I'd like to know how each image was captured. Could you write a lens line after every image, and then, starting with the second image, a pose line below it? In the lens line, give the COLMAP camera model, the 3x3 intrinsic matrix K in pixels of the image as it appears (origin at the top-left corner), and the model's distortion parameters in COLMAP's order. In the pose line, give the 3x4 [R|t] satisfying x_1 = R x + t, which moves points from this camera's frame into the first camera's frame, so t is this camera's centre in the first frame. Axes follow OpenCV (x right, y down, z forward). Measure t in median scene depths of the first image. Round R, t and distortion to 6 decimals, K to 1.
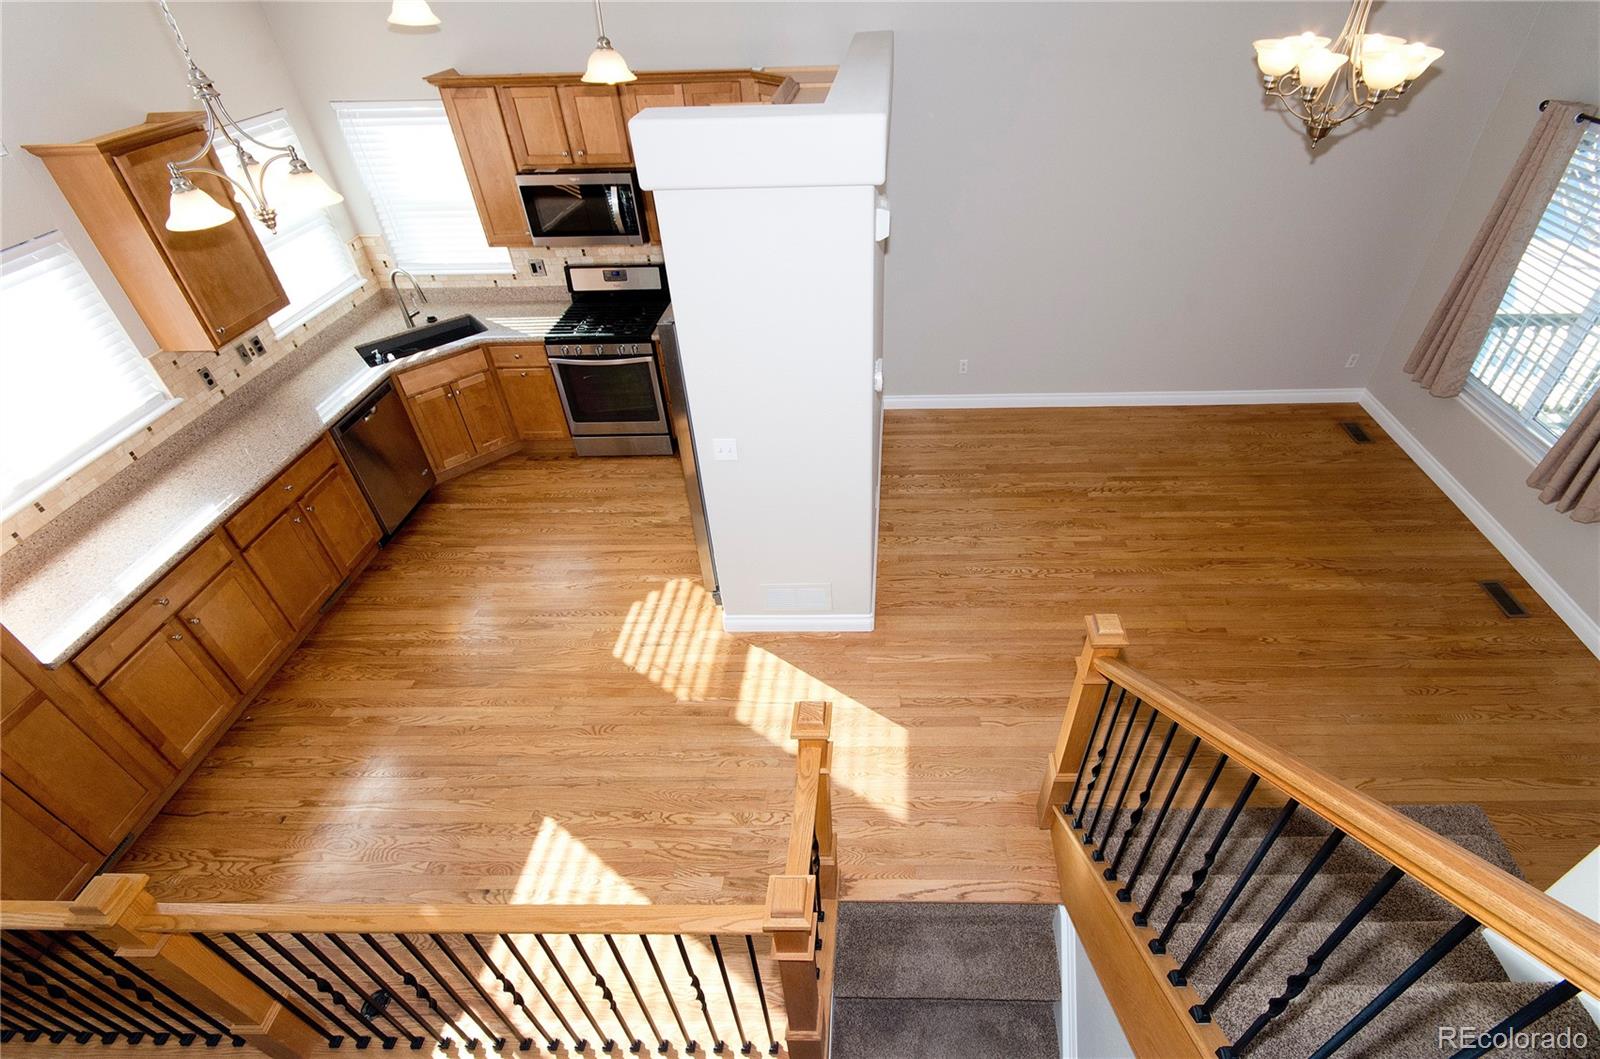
lens RADIAL K [[779.9, 0, 849.0], [0, 779.9, 517.0], [0, 0, 1]] dist [0.006323, -0.001121]
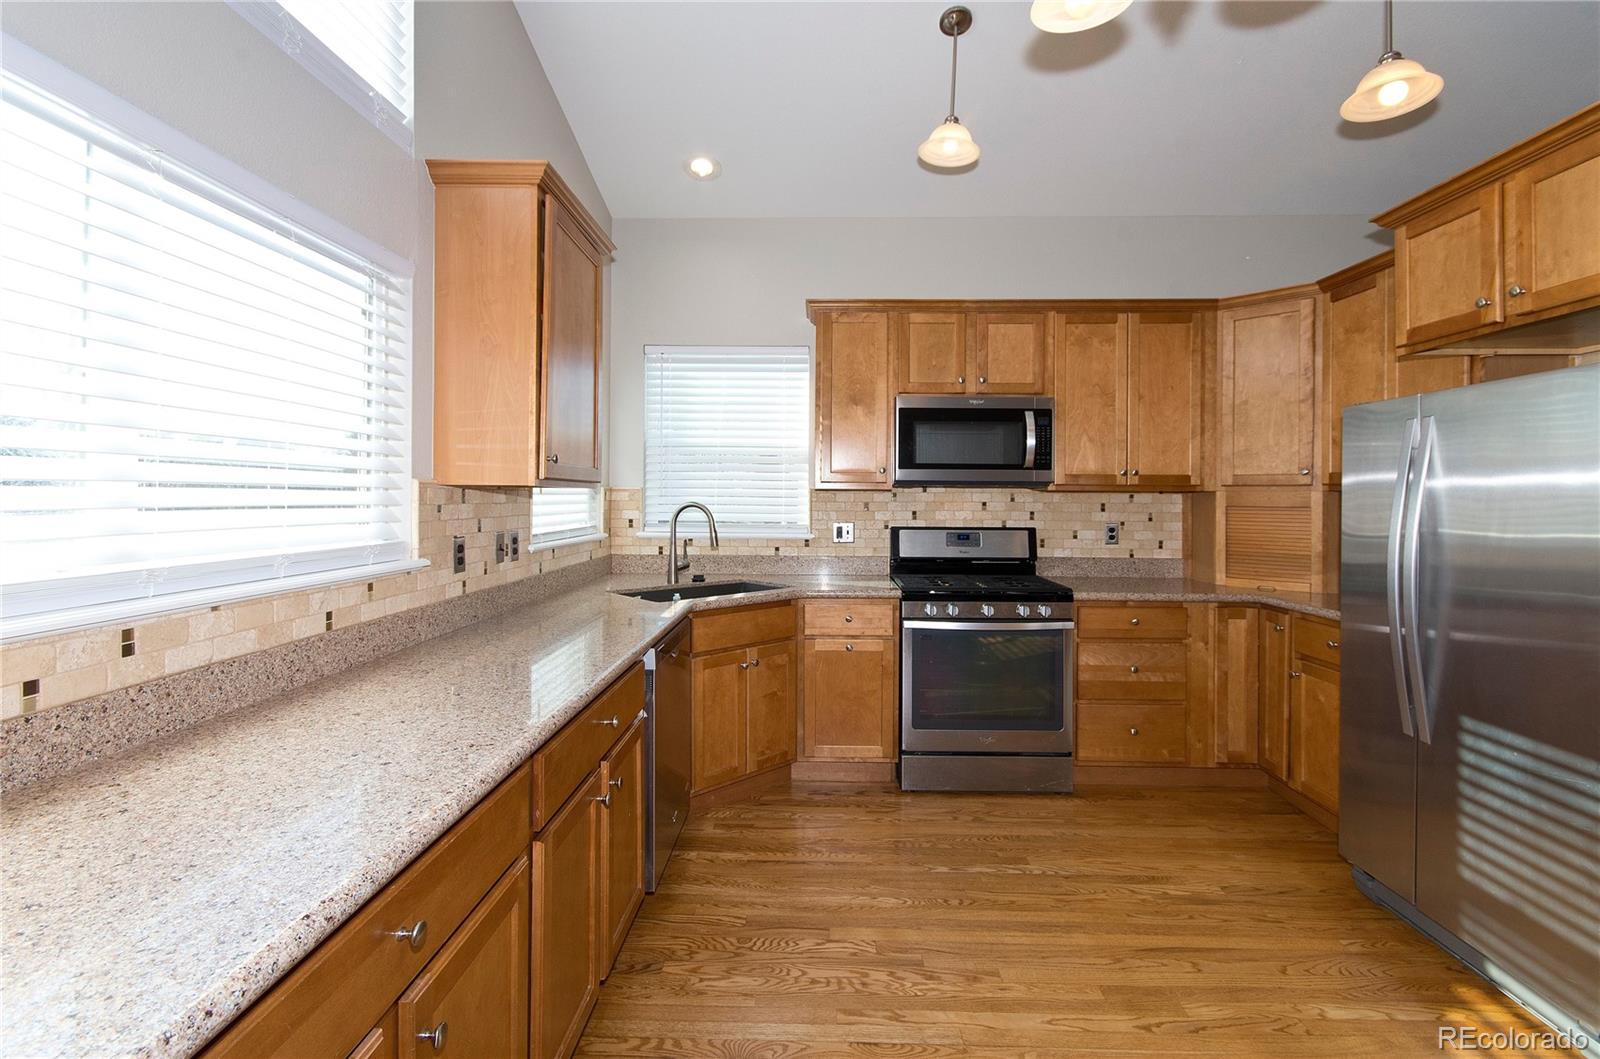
lens RADIAL K [[727.5, 0, 808.6], [0, 727.5, 498.9], [0, 0, 1]] dist [0.004067, 0.000177]
pose [[0.996303, 0.070953, 0.048426, -0.558623], [-0.027001, 0.793815, -0.607560, 0.102861], [-0.081550, 0.604006, 0.792796, 0.501946]]
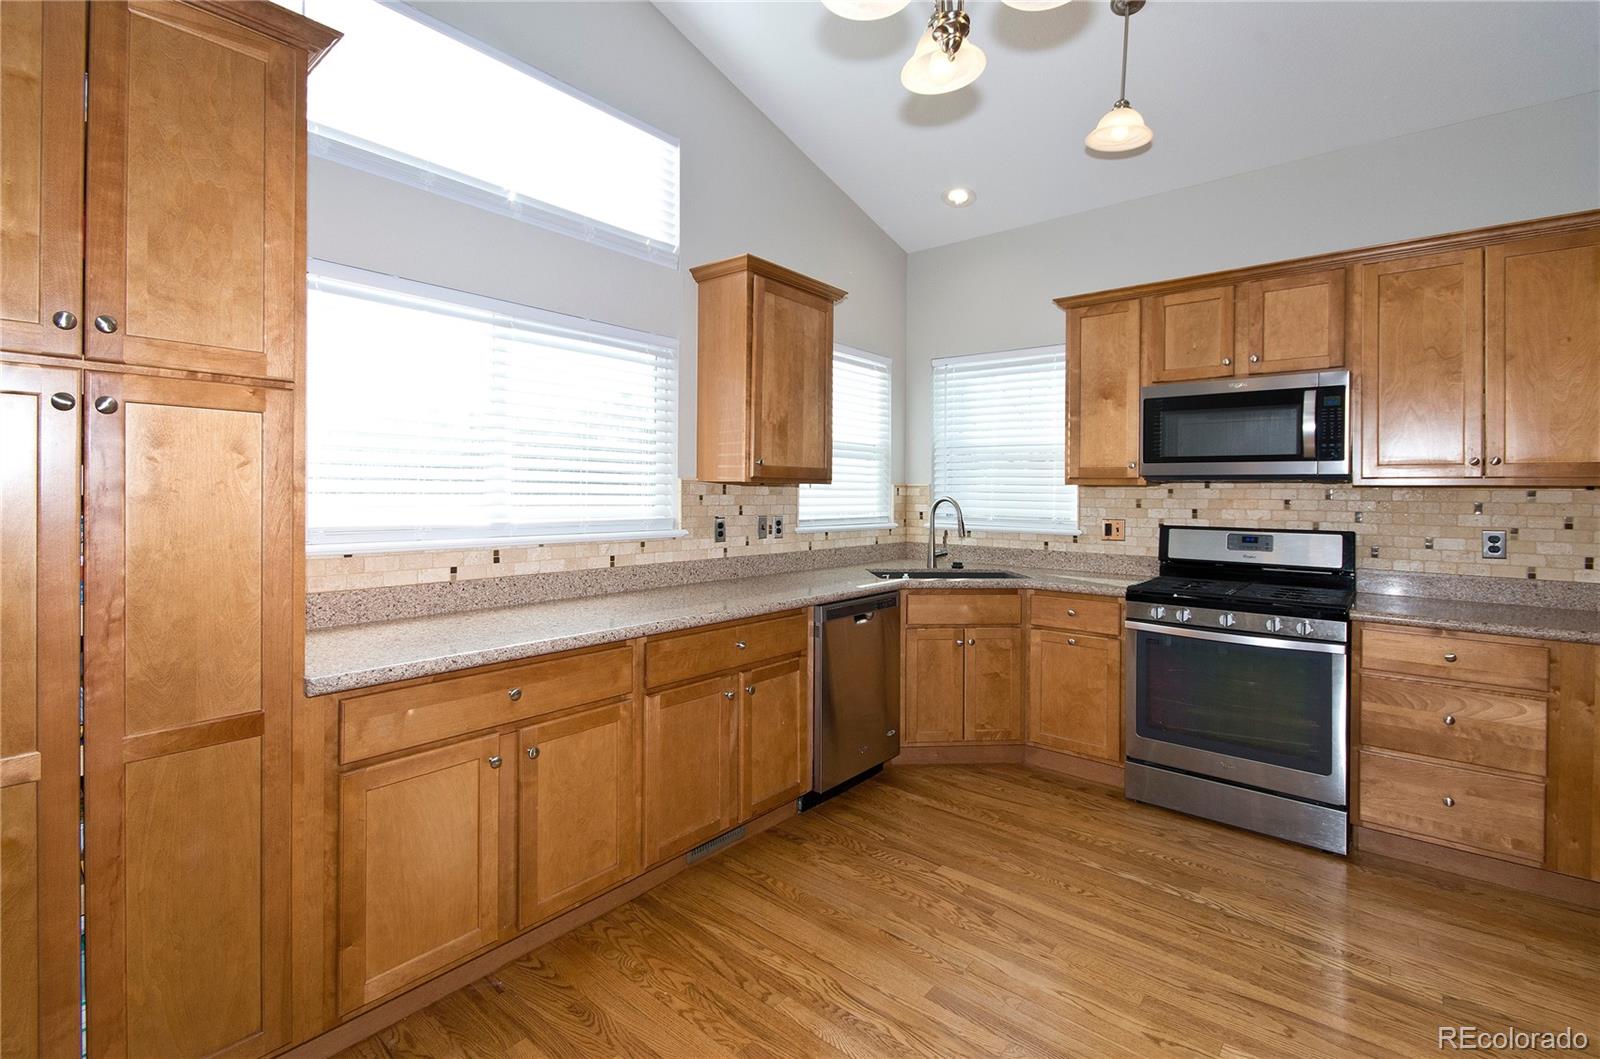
lens RADIAL K [[727.5, 0, 775.1], [0, 727.5, 497.4], [0, 0, 1]] dist [0.004067, 0.000177]
pose [[0.796724, 0.078561, -0.599216, -0.290563], [-0.415389, 0.791360, -0.448554, 0.114949], [0.438957, 0.606281, 0.663129, 0.461291]]
